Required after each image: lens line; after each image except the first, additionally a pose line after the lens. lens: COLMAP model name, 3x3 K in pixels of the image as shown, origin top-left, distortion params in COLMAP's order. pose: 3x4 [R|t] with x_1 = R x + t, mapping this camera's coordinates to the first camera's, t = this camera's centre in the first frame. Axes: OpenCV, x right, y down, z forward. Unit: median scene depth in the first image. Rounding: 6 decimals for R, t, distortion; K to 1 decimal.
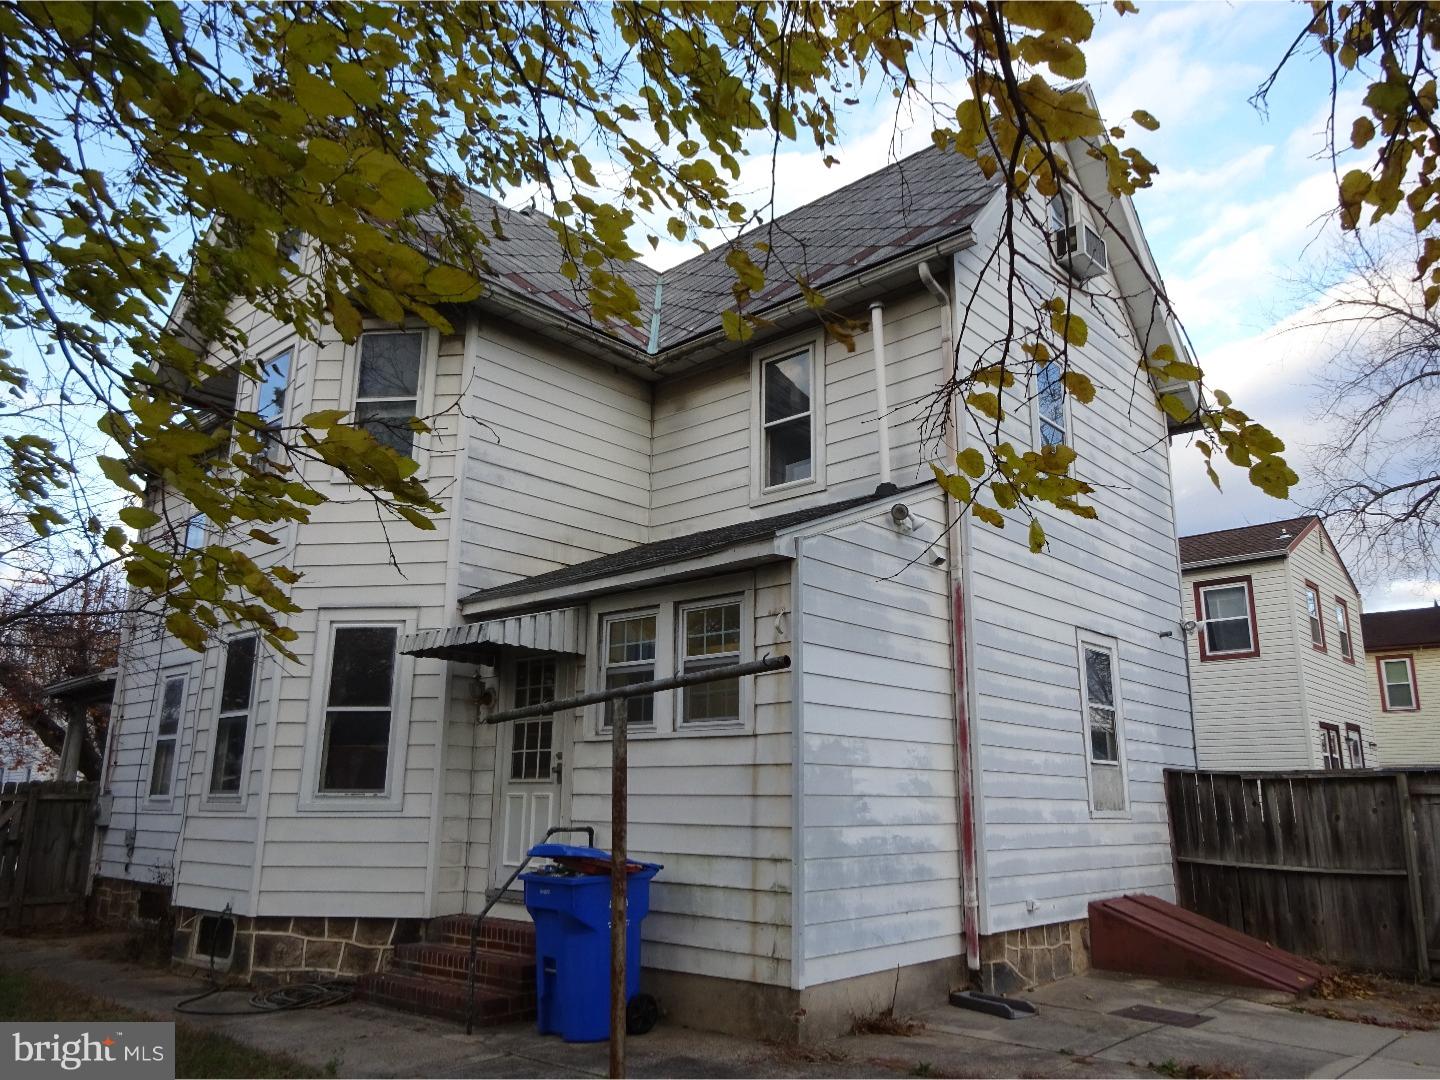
lens RADIAL K [[1051.0, 0, 722.1], [0, 1051.0, 538.4], [0, 0, 1]] dist [0.009286, -0.005684]
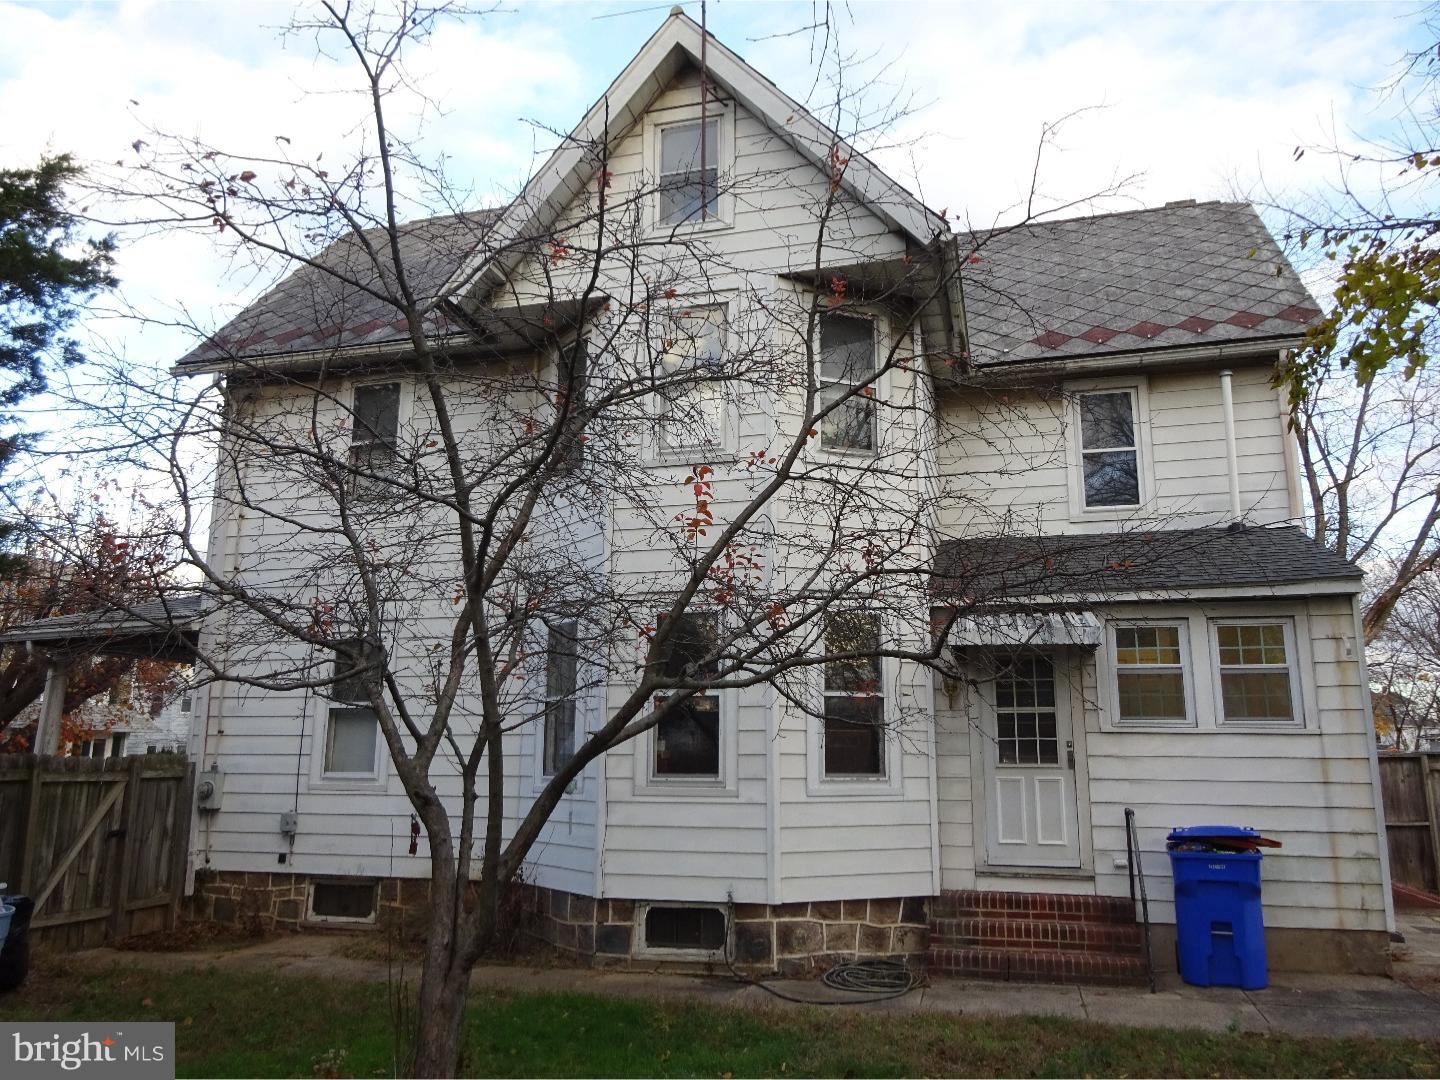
lens RADIAL K [[1051.0, 0, 721.2], [0, 1051.0, 545.0], [0, 0, 1]] dist [0.009286, -0.005684]
pose [[0.889472, 0.088607, 0.448318, -0.961360], [-0.111327, 0.993481, 0.024520, 0.010504], [-0.443223, -0.071720, 0.893538, 0.176900]]
